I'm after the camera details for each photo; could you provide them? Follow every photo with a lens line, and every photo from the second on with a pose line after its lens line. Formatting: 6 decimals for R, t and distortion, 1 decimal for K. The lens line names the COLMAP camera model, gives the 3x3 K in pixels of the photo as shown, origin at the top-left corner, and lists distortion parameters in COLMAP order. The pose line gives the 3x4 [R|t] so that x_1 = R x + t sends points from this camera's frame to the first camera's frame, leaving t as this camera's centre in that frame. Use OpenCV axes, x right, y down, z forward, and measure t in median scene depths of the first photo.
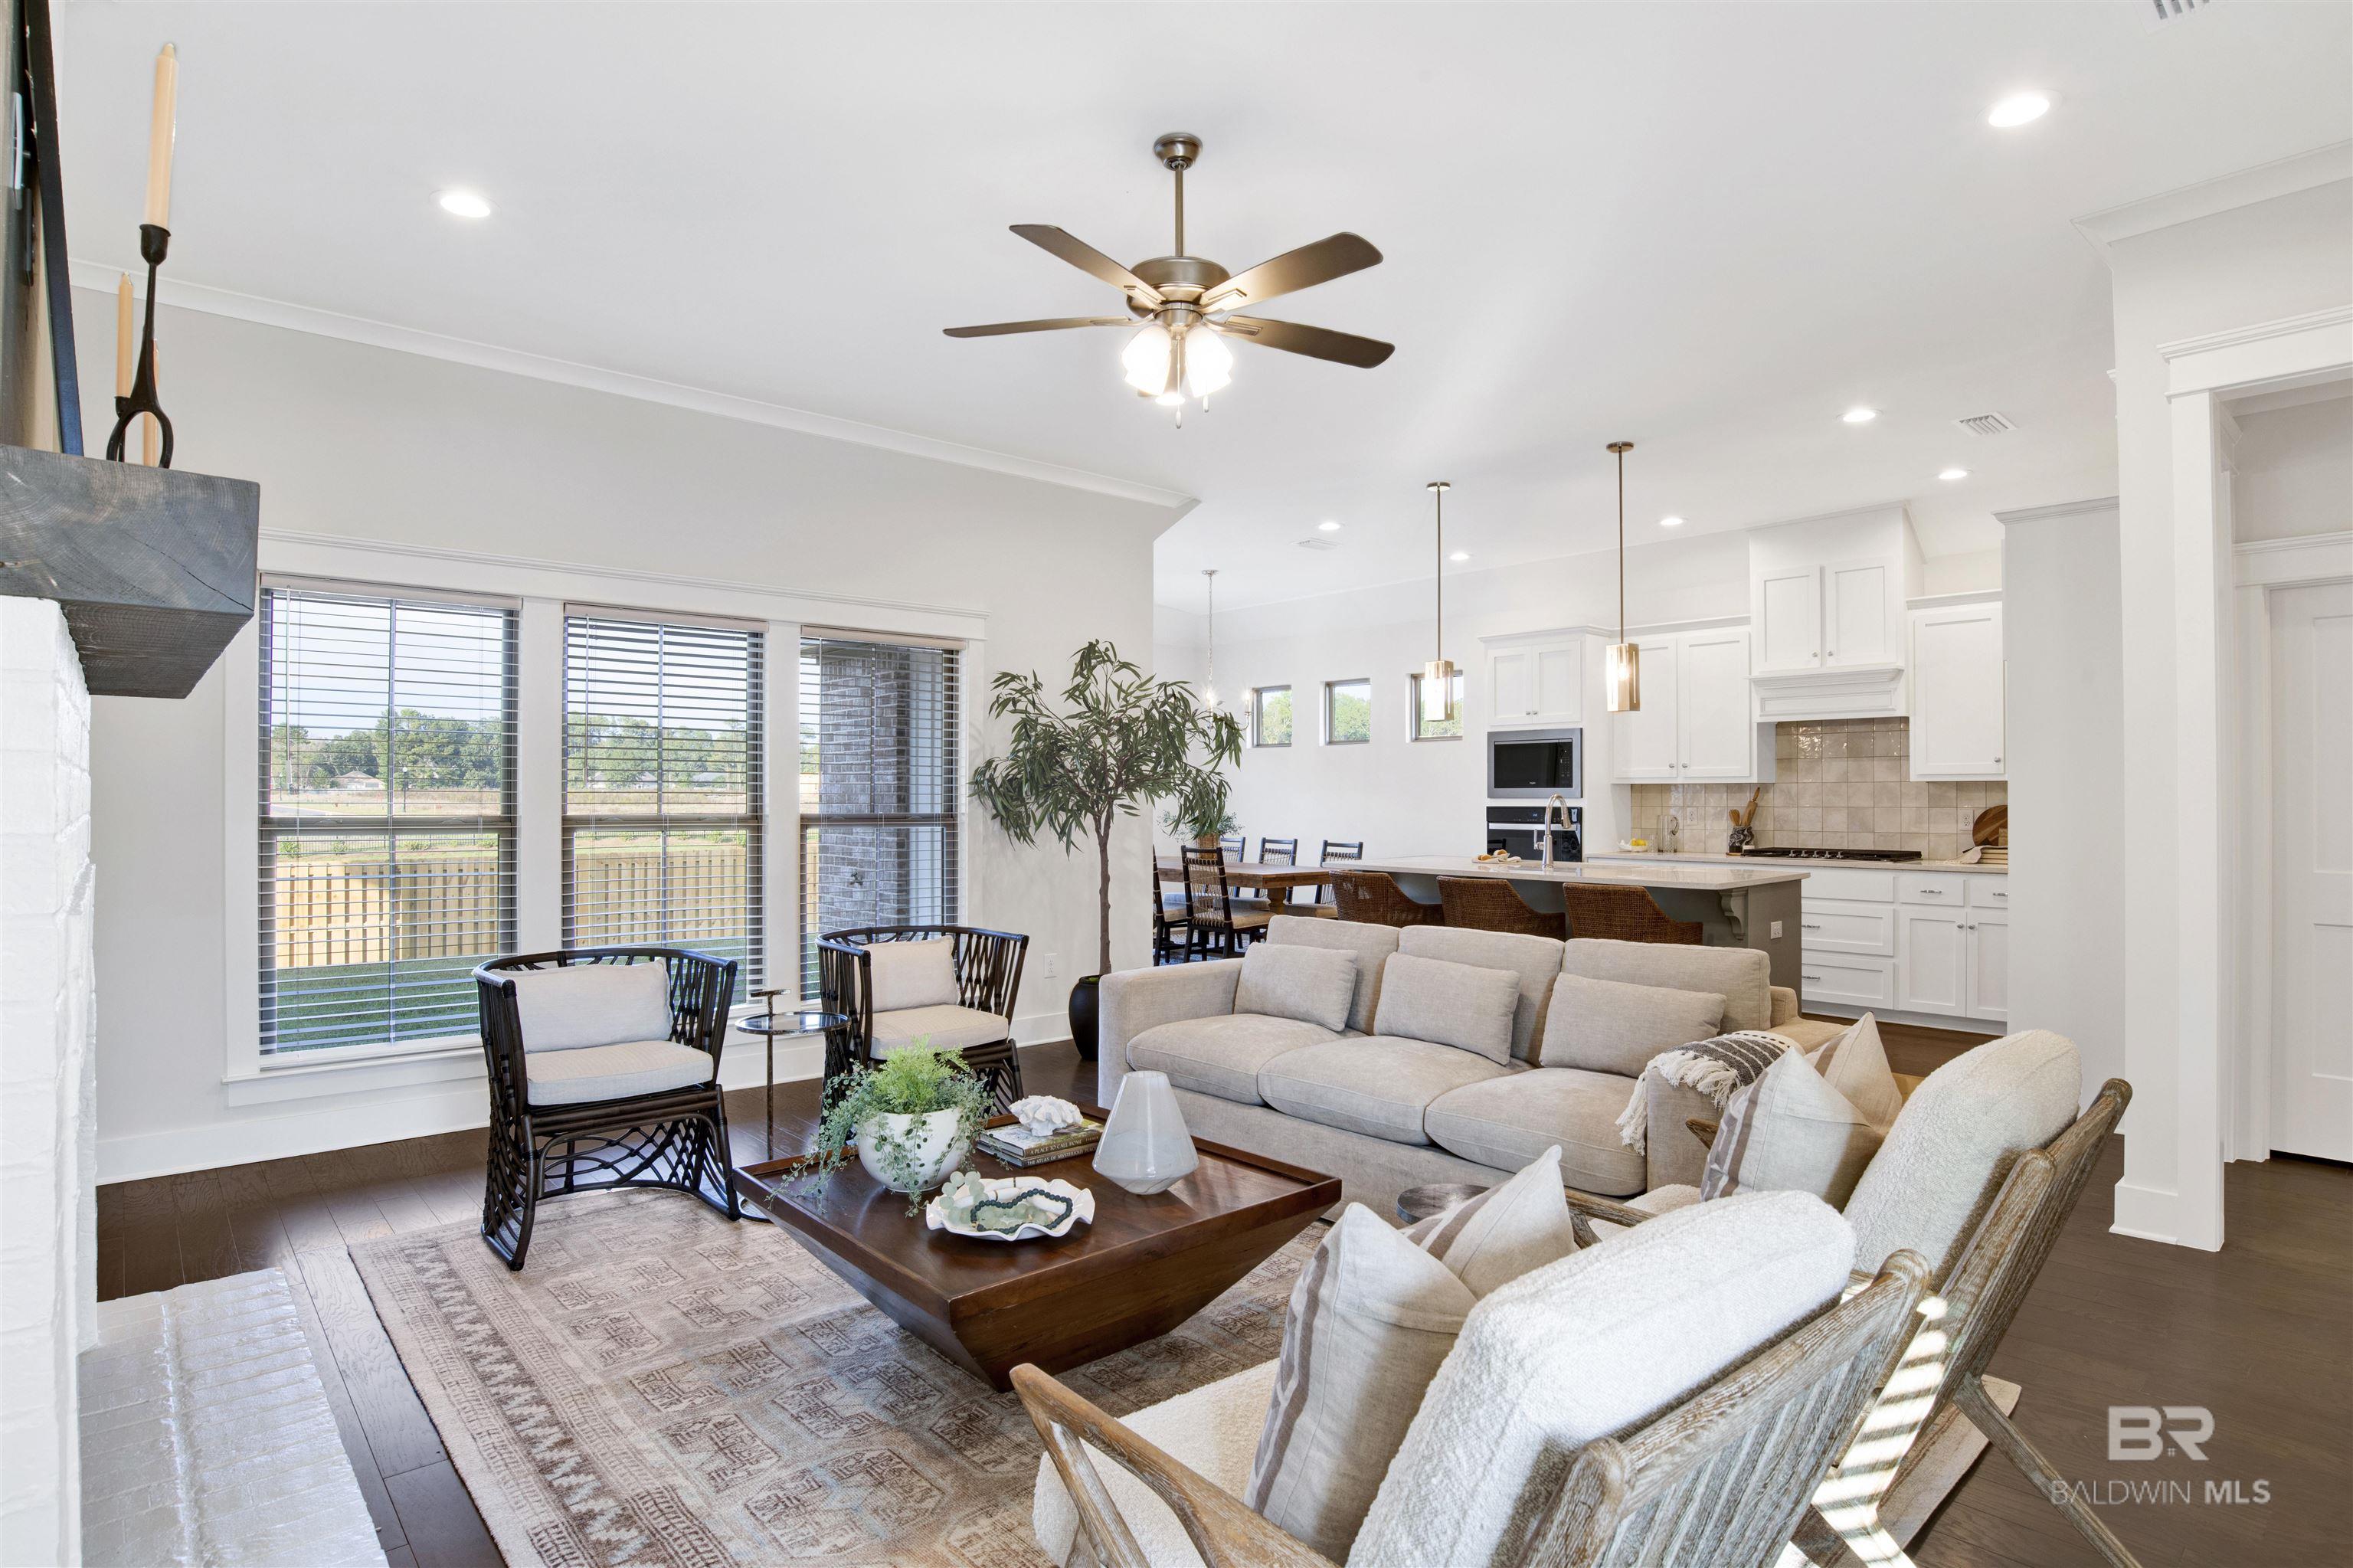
lens RADIAL K [[1246.3, 0, 1168.1], [0, 1246.3, 778.1], [0, 0, 1]] dist [-0.069474, 0.026844]
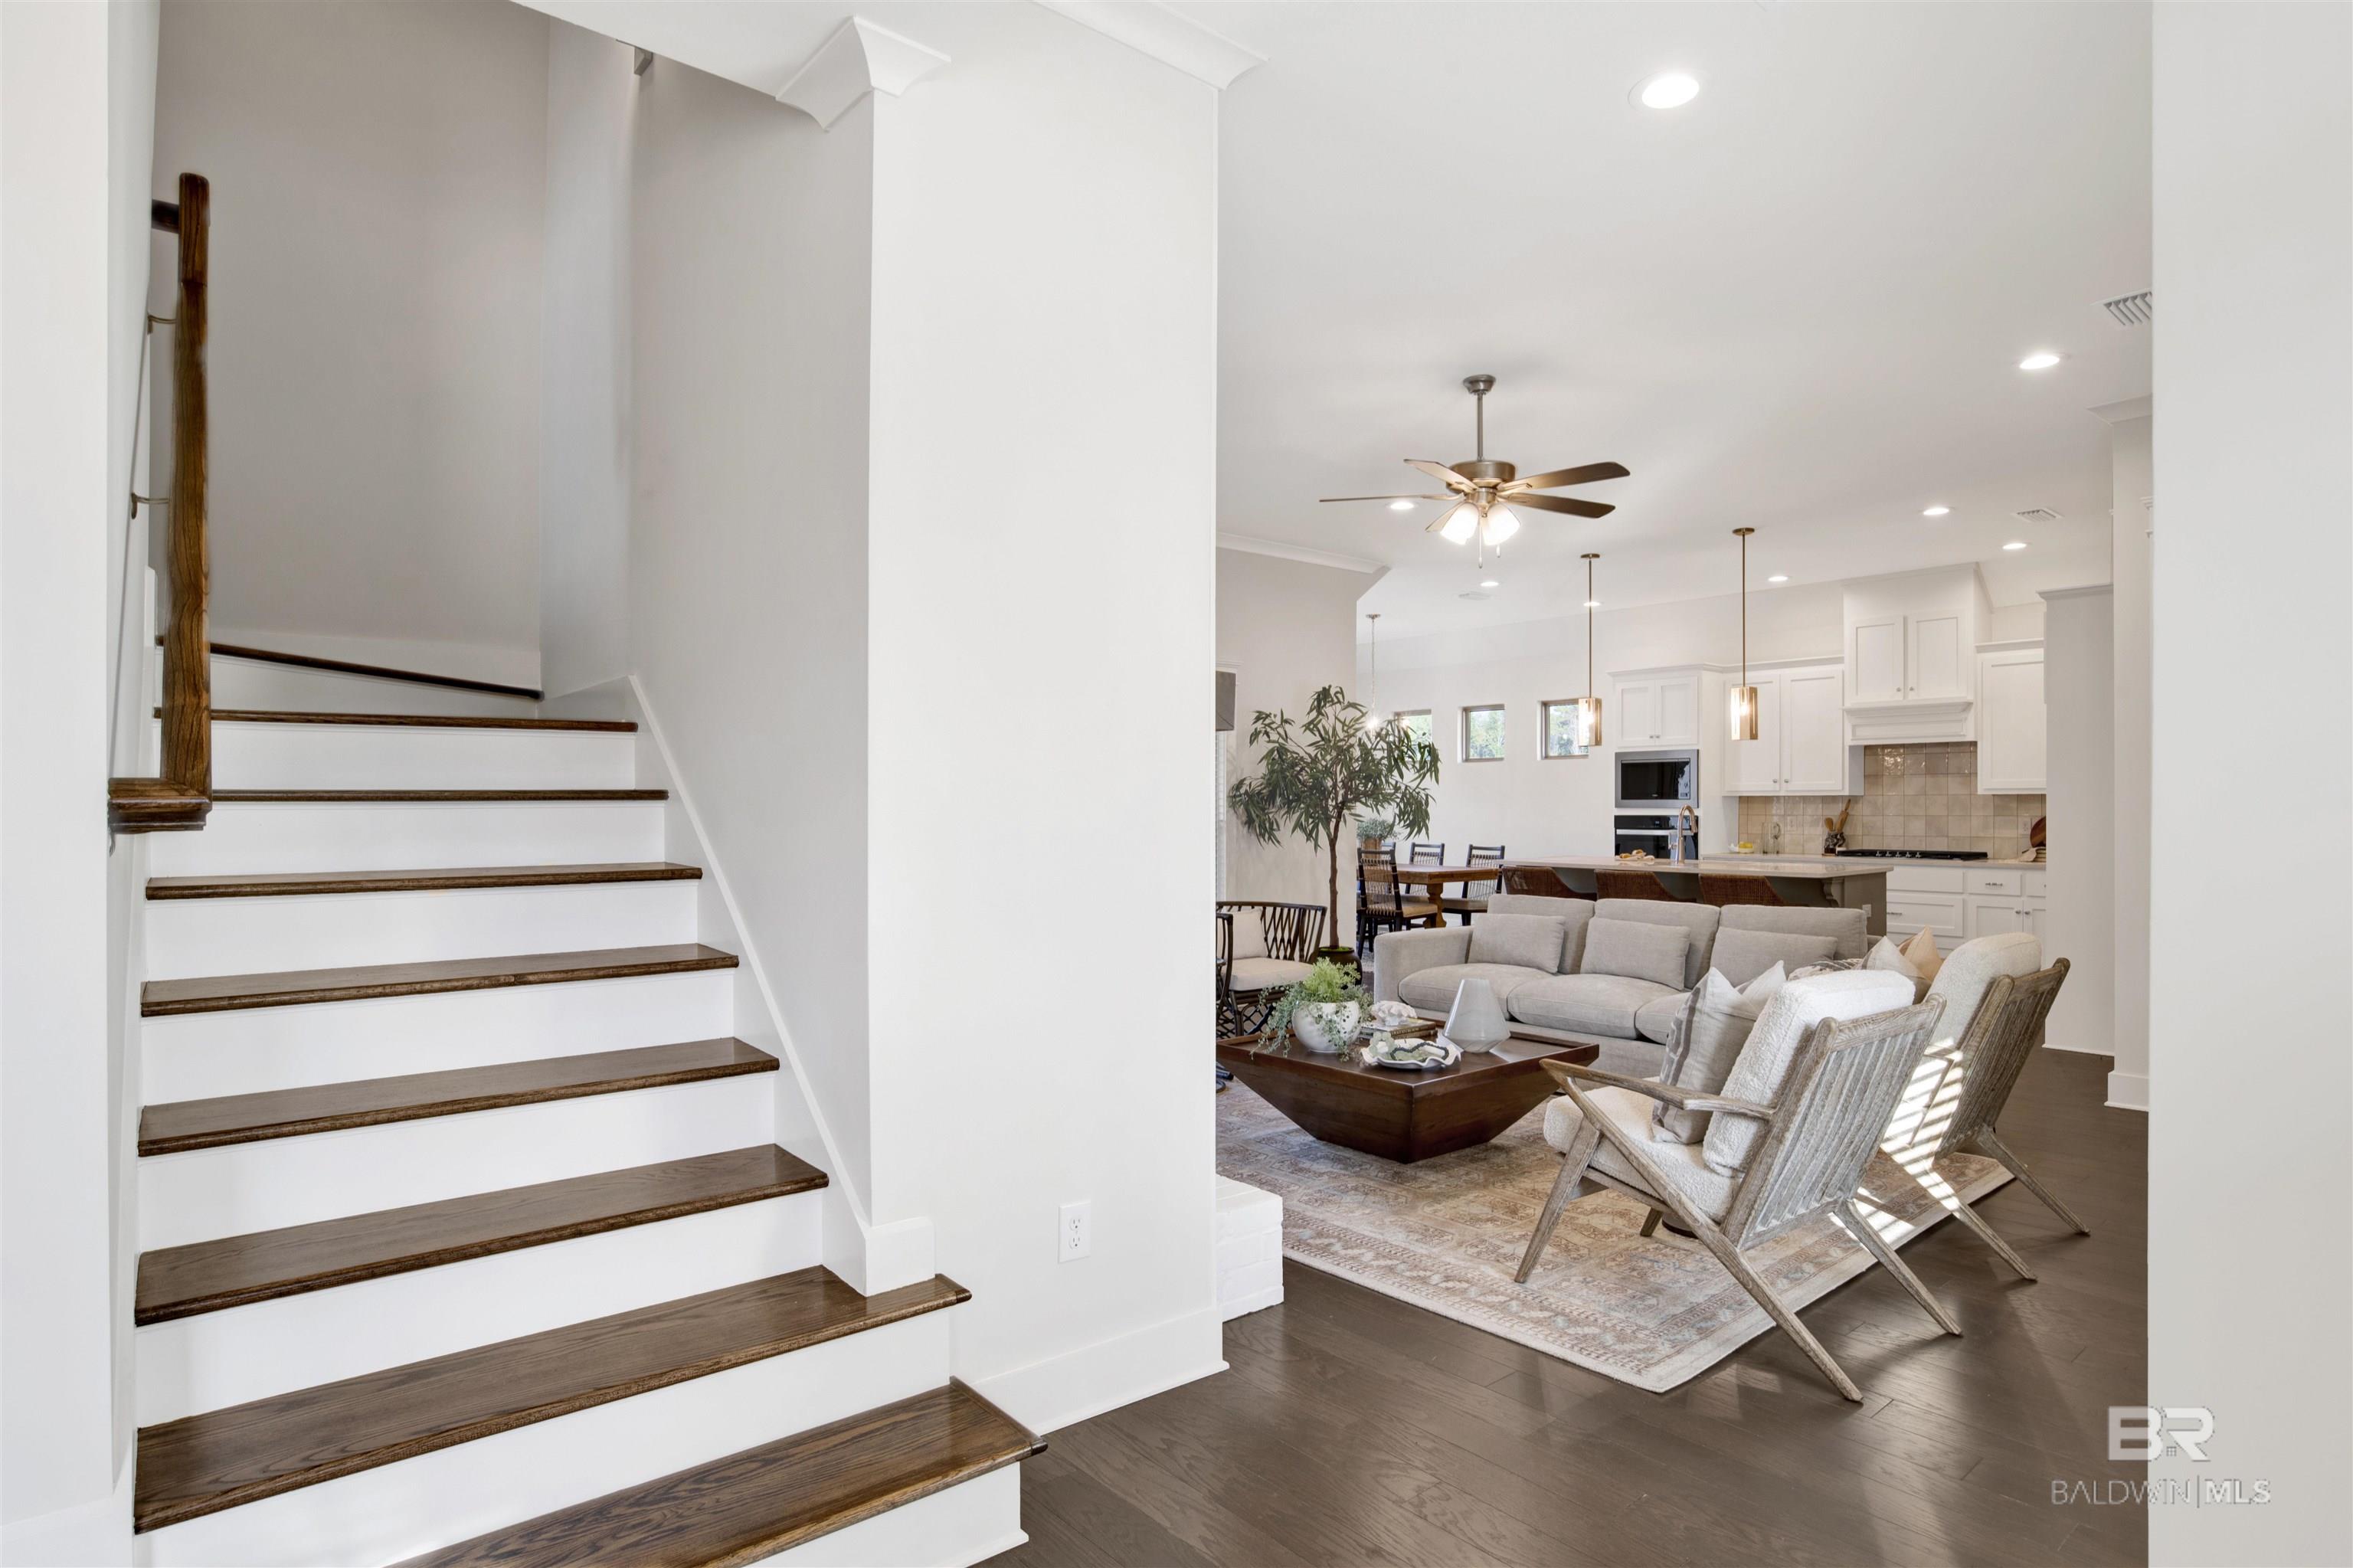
lens RADIAL K [[1260.8, 0, 1184.4], [0, 1260.8, 809.3], [0, 0, 1]] dist [-0.038402, -0.000443]
pose [[0.999410, -0.000944, -0.034346, -0.157896], [0.001520, 0.999859, 0.016728, -0.004876], [0.034325, -0.016770, 0.999270, -0.298418]]
